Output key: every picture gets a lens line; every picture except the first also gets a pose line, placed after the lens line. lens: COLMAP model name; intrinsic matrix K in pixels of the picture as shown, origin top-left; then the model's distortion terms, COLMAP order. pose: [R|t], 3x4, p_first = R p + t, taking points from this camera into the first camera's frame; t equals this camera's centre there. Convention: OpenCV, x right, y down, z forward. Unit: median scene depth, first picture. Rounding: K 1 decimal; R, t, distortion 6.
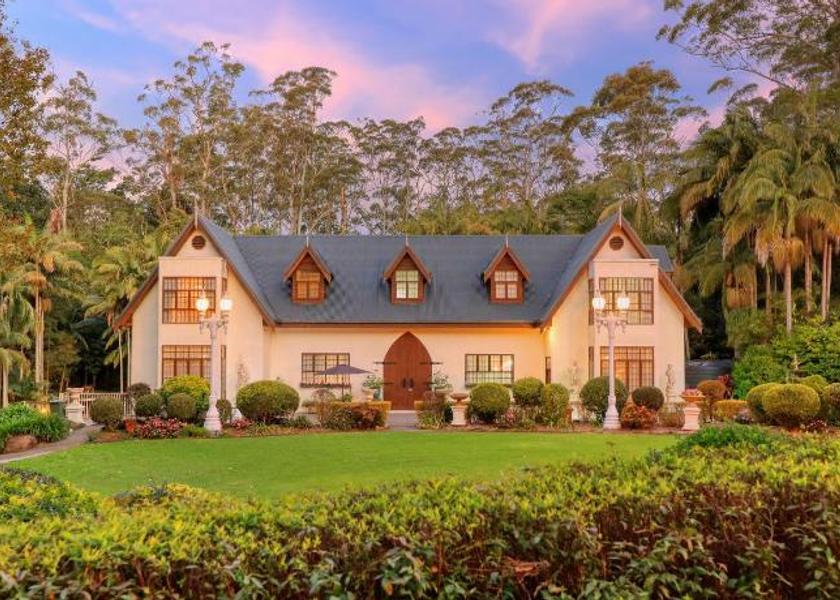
lens RADIAL K [[590.6, 0, 420.0], [0, 590.6, 300.0], [0, 0, 1]] dist [-0.054057, 0.001597]
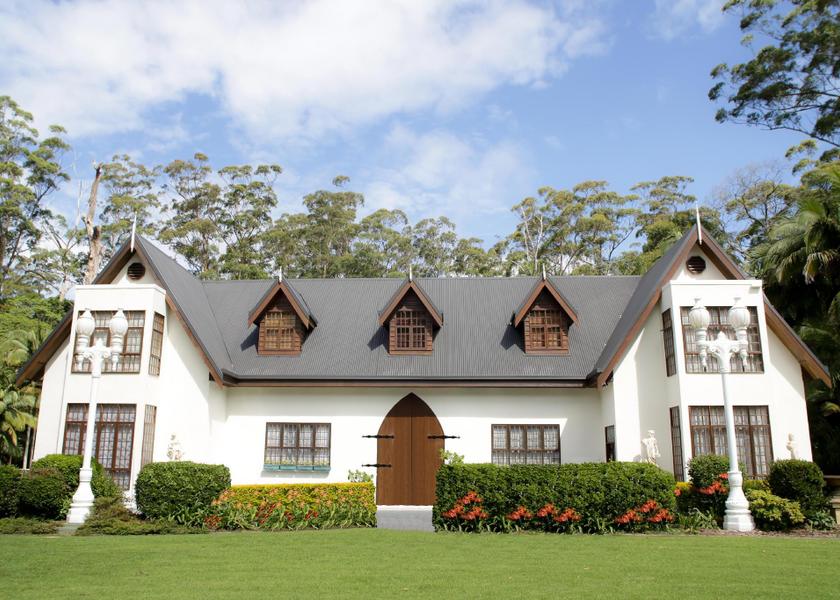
lens RADIAL K [[590.6, 0, 420.0], [0, 590.6, 300.0], [0, 0, 1]] dist [-0.054057, 0.001597]
pose [[0.998958, -0.008244, -0.044890, 0.024560], [0.000087, 0.983891, -0.178769, 0.074076], [0.045640, 0.178578, 0.982867, 0.278096]]
